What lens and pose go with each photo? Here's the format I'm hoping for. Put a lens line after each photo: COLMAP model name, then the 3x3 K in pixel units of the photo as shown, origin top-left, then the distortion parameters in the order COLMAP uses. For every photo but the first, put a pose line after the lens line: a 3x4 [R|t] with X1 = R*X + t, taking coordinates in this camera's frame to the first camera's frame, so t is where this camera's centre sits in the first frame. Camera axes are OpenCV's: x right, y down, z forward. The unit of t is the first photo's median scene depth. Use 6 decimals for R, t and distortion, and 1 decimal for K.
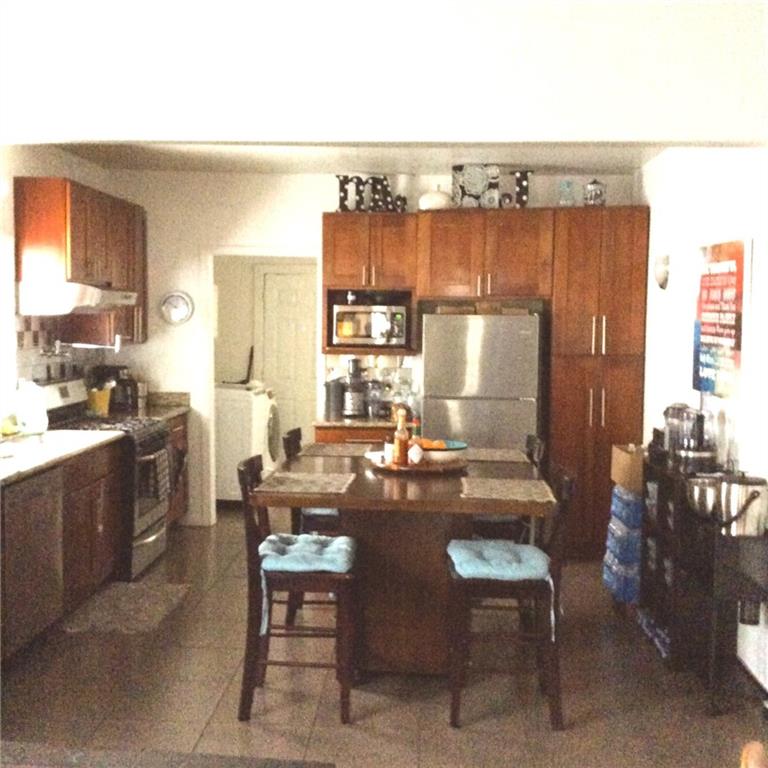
lens RADIAL K [[931.7, 0, 384.0], [0, 931.7, 381.8], [0, 0, 1]] dist [0.090540, 0.000000]
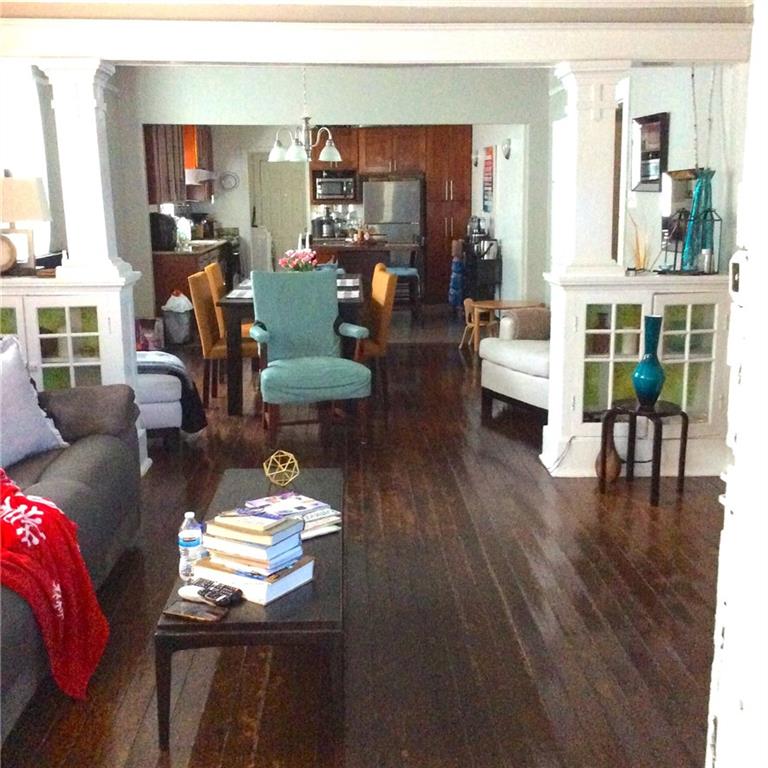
lens RADIAL K [[931.7, 0, 382.4], [0, 931.7, 384.9], [0, 0, 1]] dist [0.090540, 0.000000]
pose [[0.995613, -0.039544, 0.084802, -0.099520], [0.028434, 0.991311, 0.128426, 0.098660], [-0.089144, -0.125452, 0.988087, -0.999938]]
